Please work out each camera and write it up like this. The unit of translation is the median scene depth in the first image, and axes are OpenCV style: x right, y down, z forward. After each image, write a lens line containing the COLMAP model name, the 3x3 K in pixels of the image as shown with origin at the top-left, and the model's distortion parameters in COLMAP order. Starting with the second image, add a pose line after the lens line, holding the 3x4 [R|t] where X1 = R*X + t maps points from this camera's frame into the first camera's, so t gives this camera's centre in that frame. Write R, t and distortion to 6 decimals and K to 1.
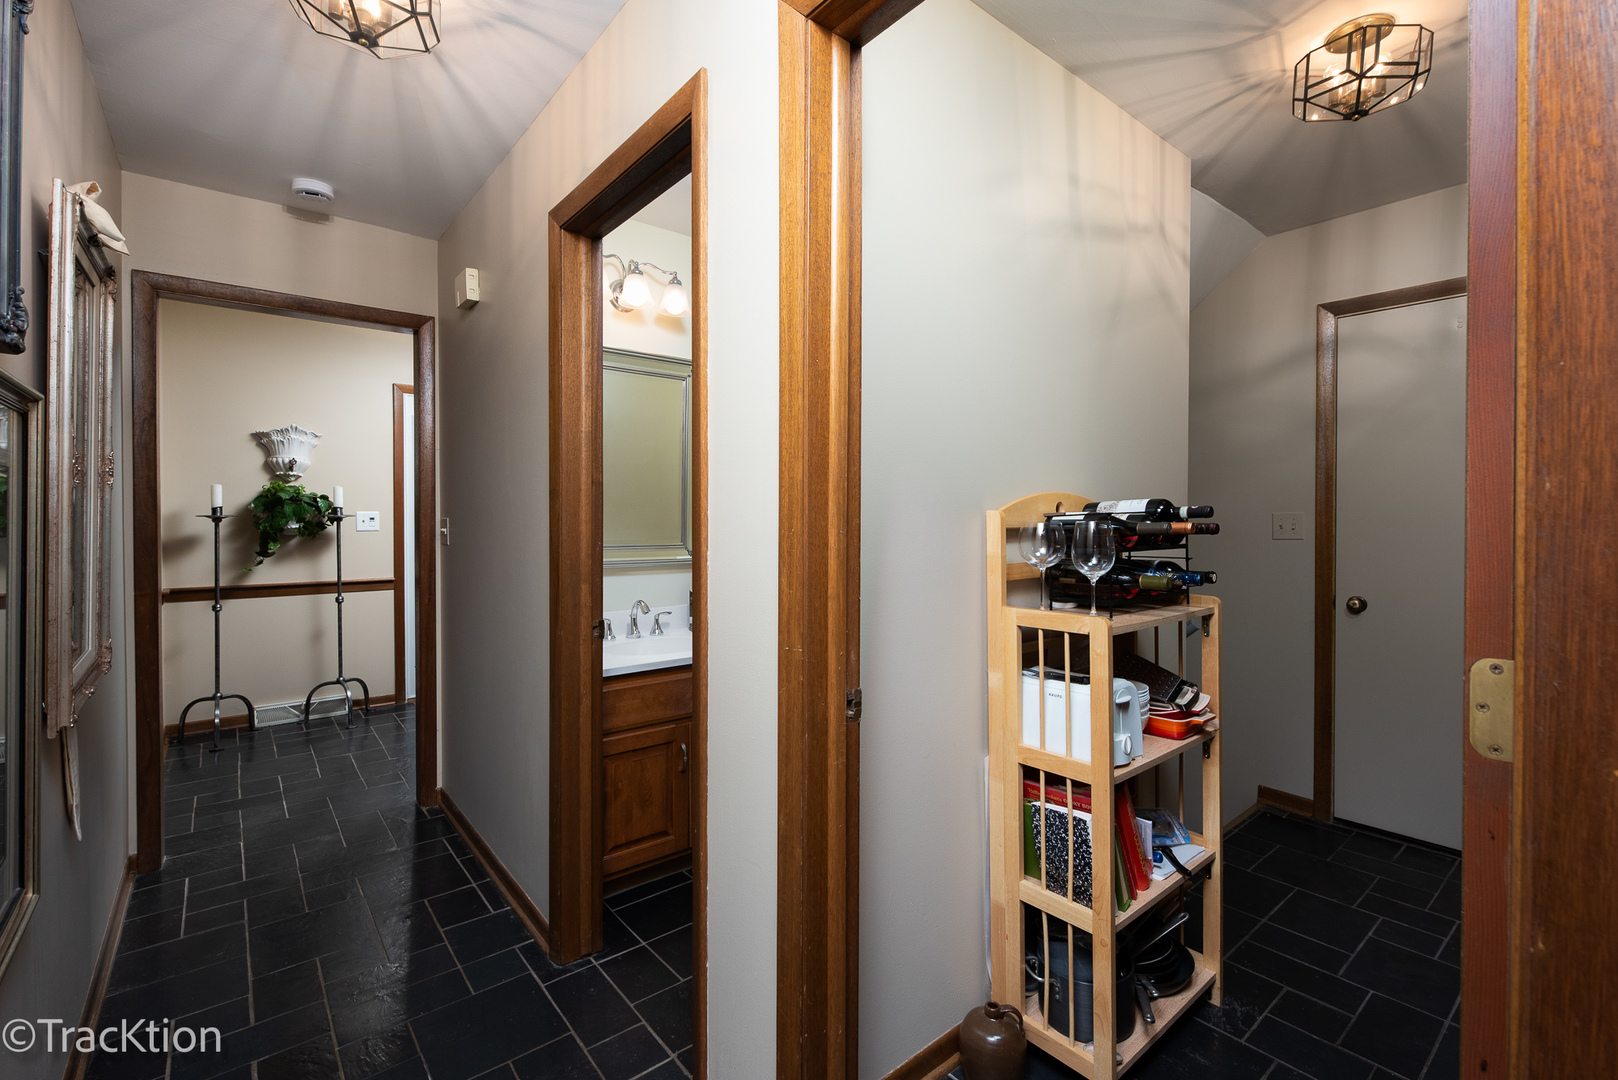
lens RADIAL K [[725.3, 0, 810.4], [0, 725.3, 532.5], [0, 0, 1]] dist [0.002611, -0.001182]
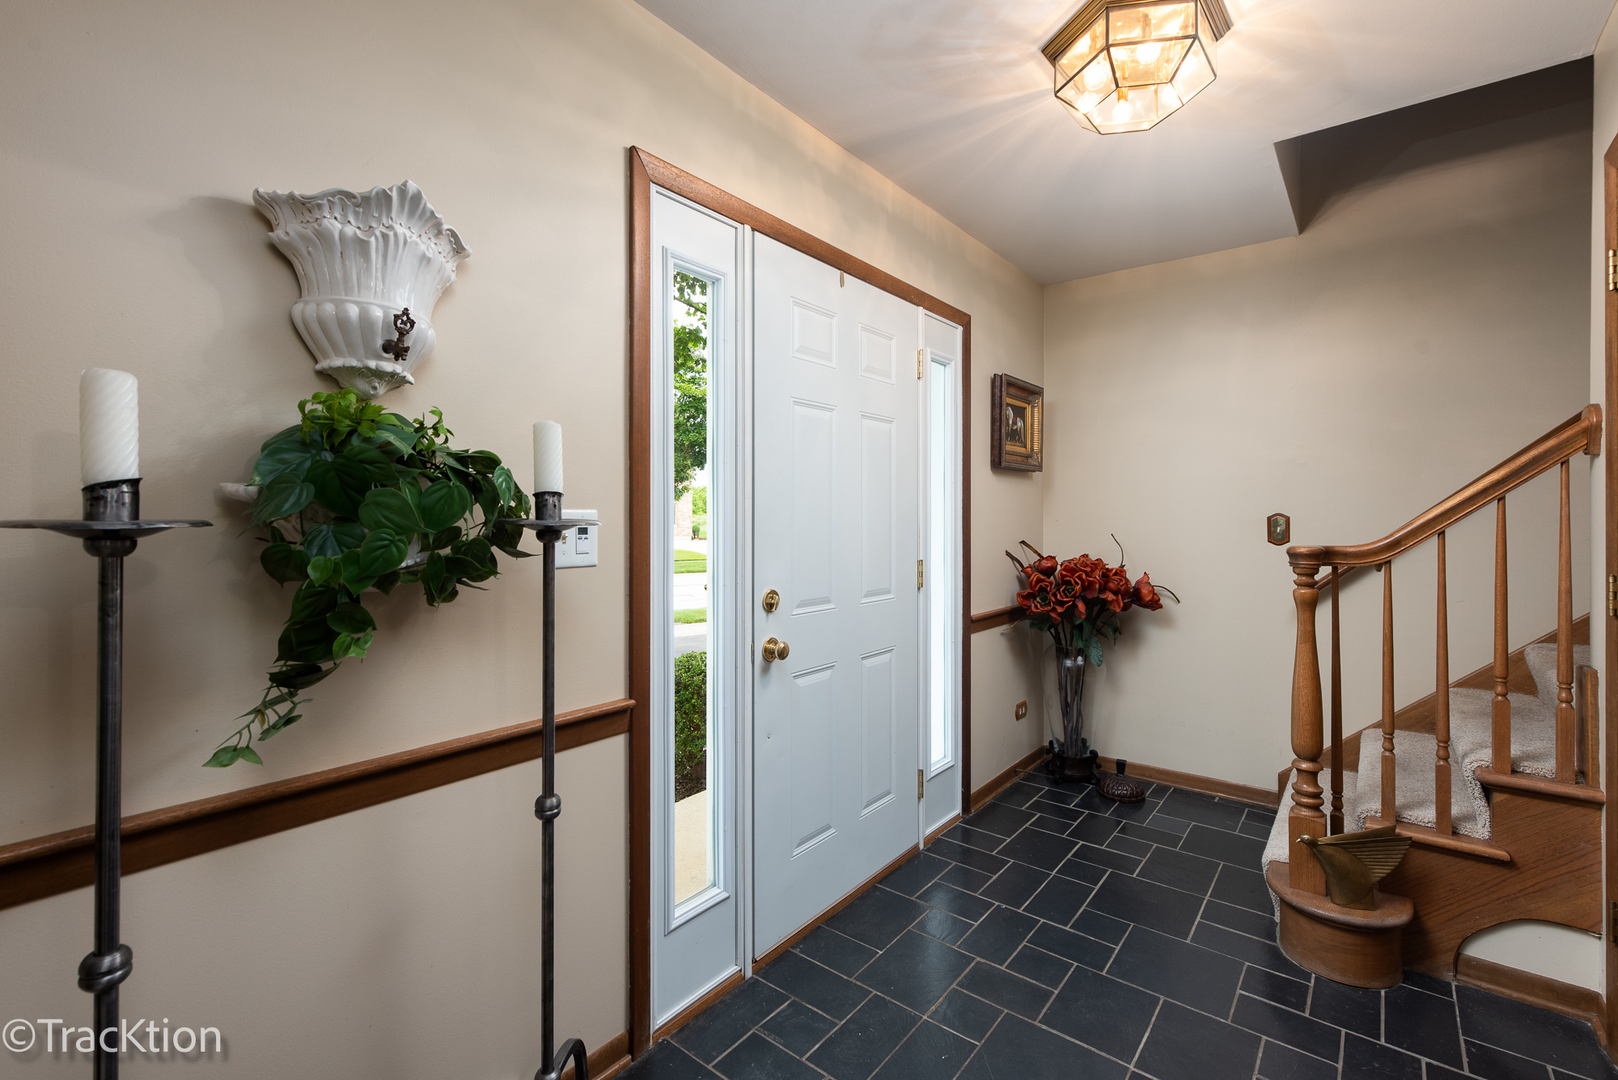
lens RADIAL K [[725.3, 0, 812.0], [0, 725.3, 530.0], [0, 0, 1]] dist [0.002611, -0.001182]
pose [[0.976760, 0.014186, 0.213865, -0.620618], [-0.014784, 0.999890, 0.001197, -0.022707], [-0.213825, -0.004331, 0.976862, 0.703427]]
